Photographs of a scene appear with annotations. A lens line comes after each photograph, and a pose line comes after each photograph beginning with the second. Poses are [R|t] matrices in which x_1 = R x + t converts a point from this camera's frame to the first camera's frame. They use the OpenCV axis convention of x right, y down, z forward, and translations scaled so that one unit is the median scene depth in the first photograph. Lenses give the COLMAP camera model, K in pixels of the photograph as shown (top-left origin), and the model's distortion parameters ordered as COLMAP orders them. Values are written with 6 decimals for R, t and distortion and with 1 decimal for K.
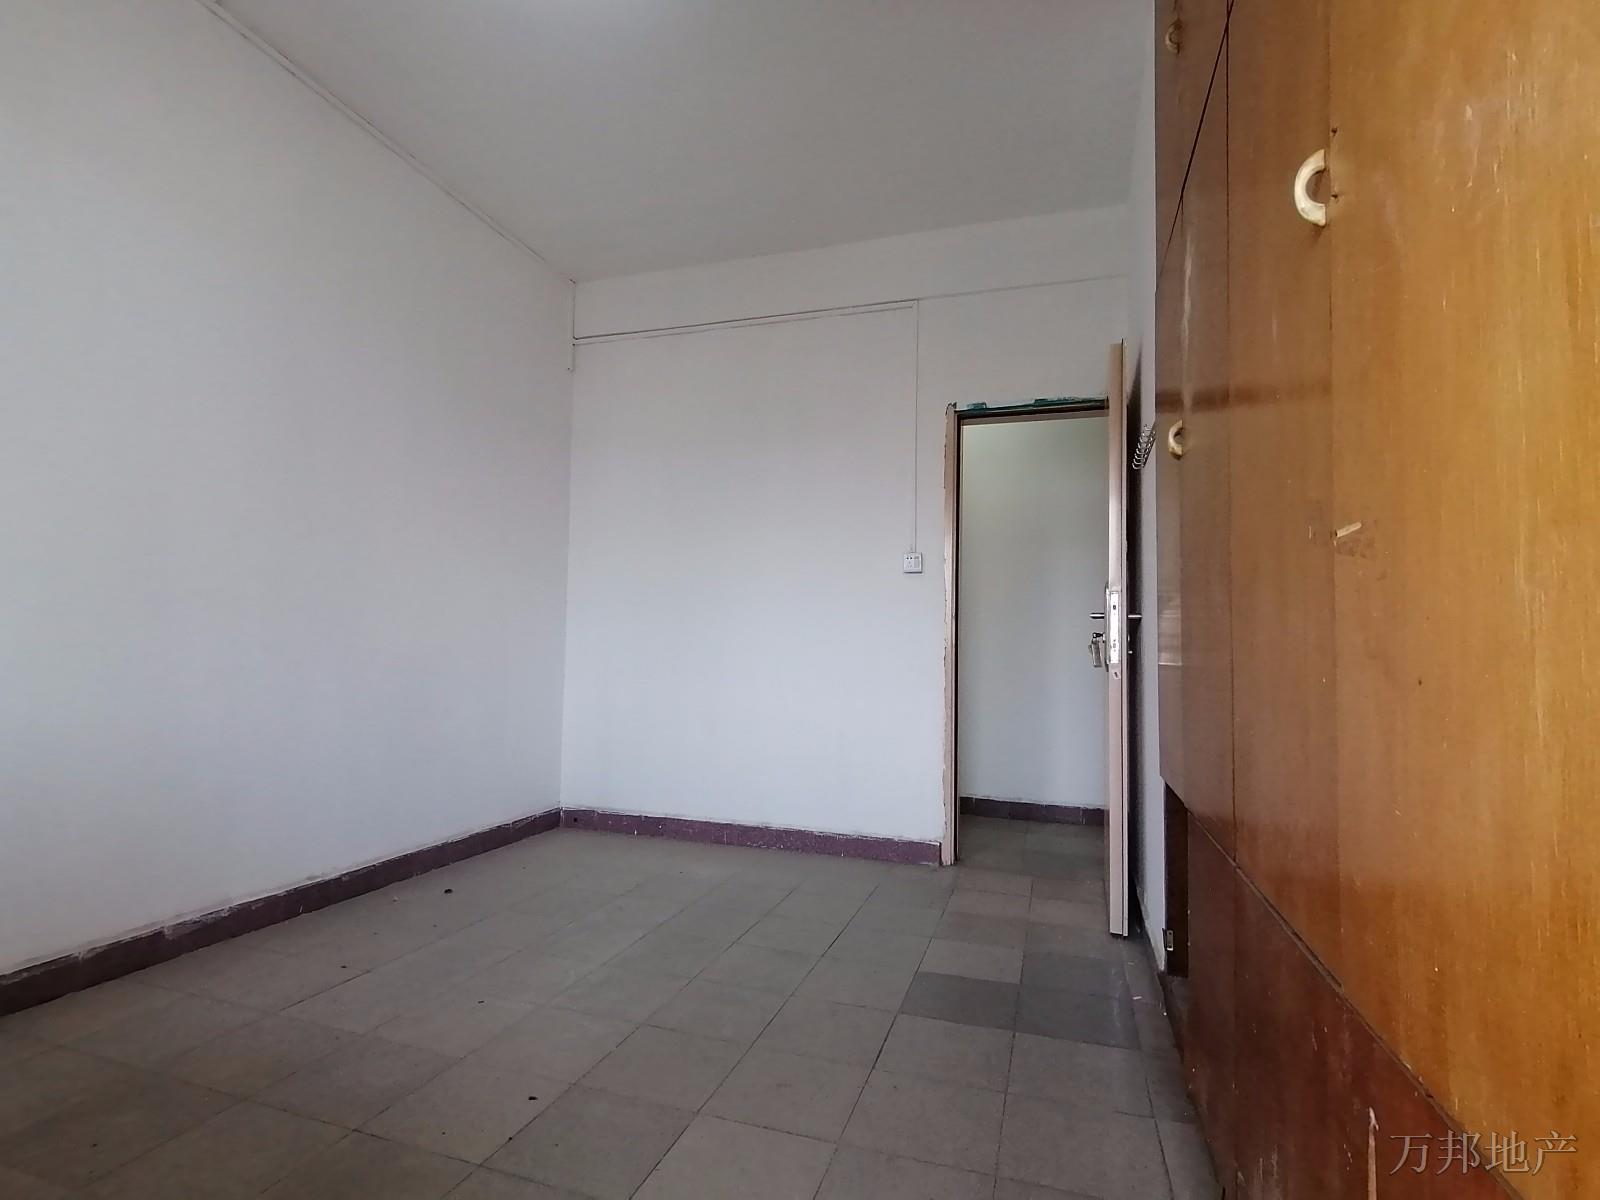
lens RADIAL K [[798.0, 0, 802.6], [0, 798.0, 597.2], [0, 0, 1]] dist [-0.023049, -0.004274]
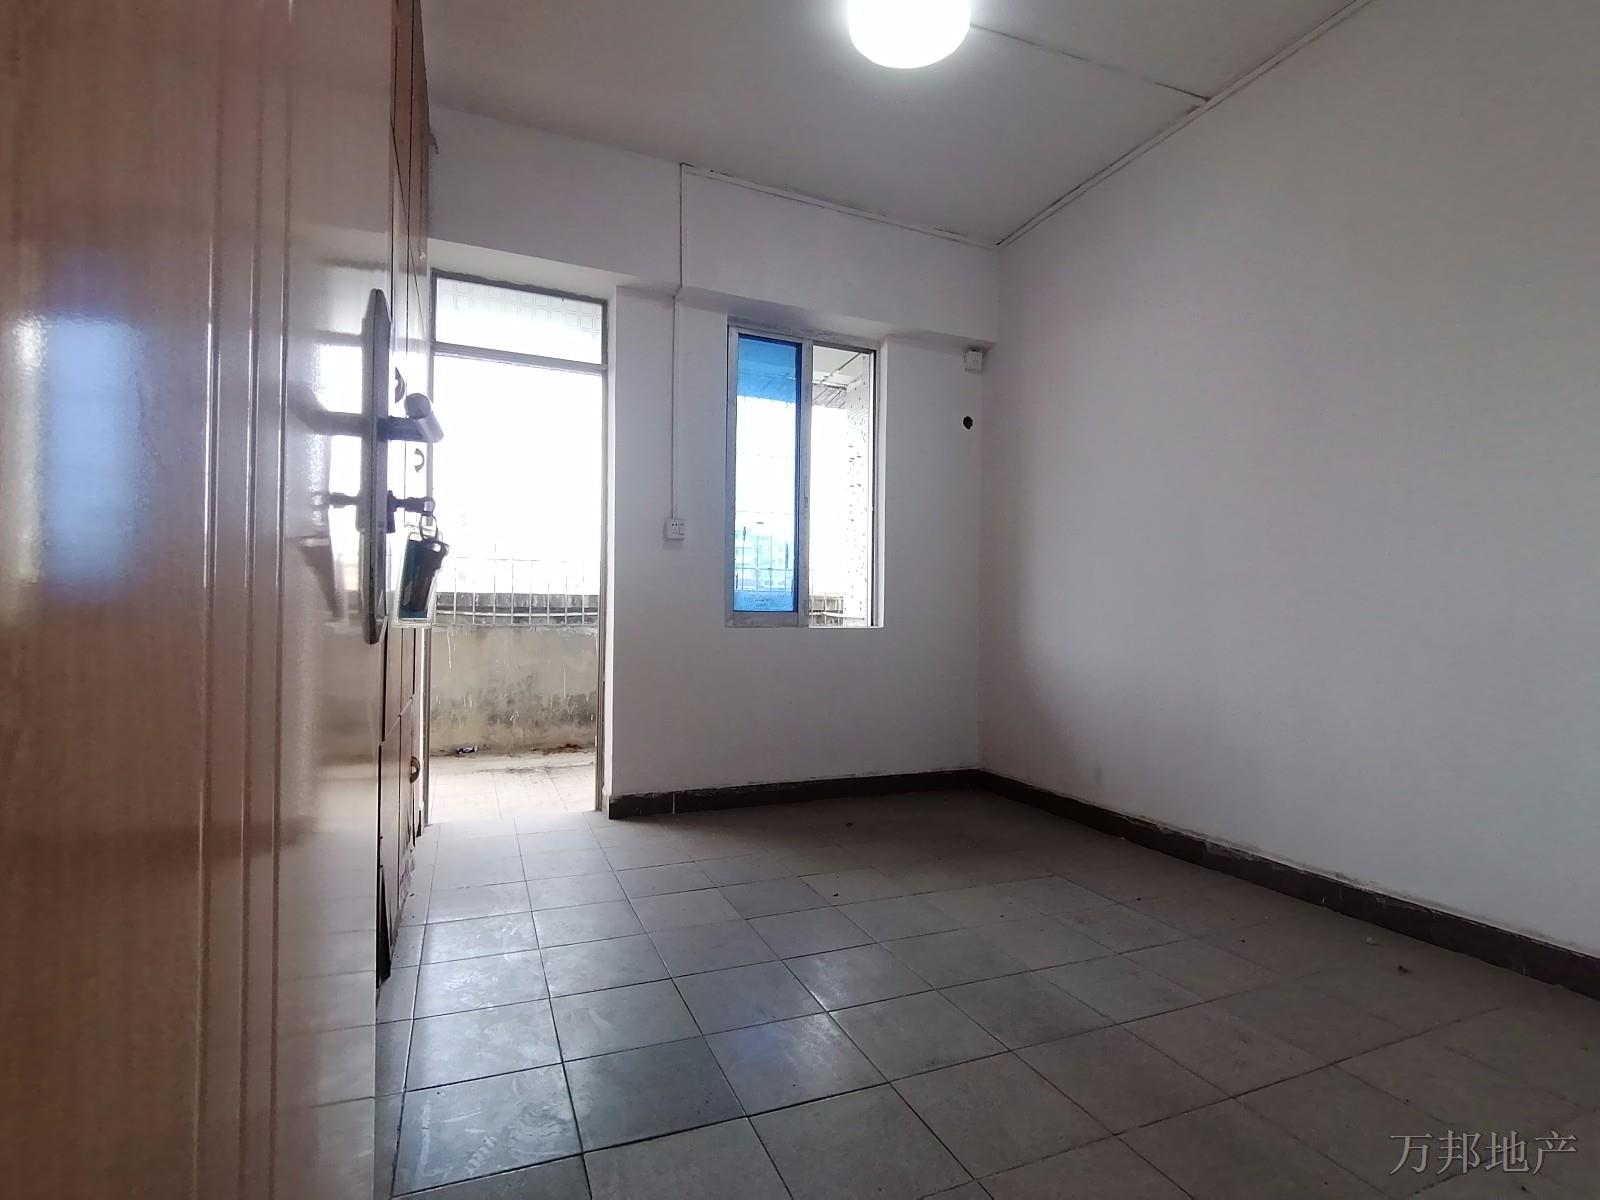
lens RADIAL K [[798.0, 0, 807.2], [0, 798.0, 606.3], [0, 0, 1]] dist [-0.023049, -0.004274]
pose [[-0.764451, -0.055497, -0.642289, 0.454596], [-0.000156, 0.996304, -0.085901, 0.133967], [0.644682, -0.065567, -0.761634, 1.375184]]
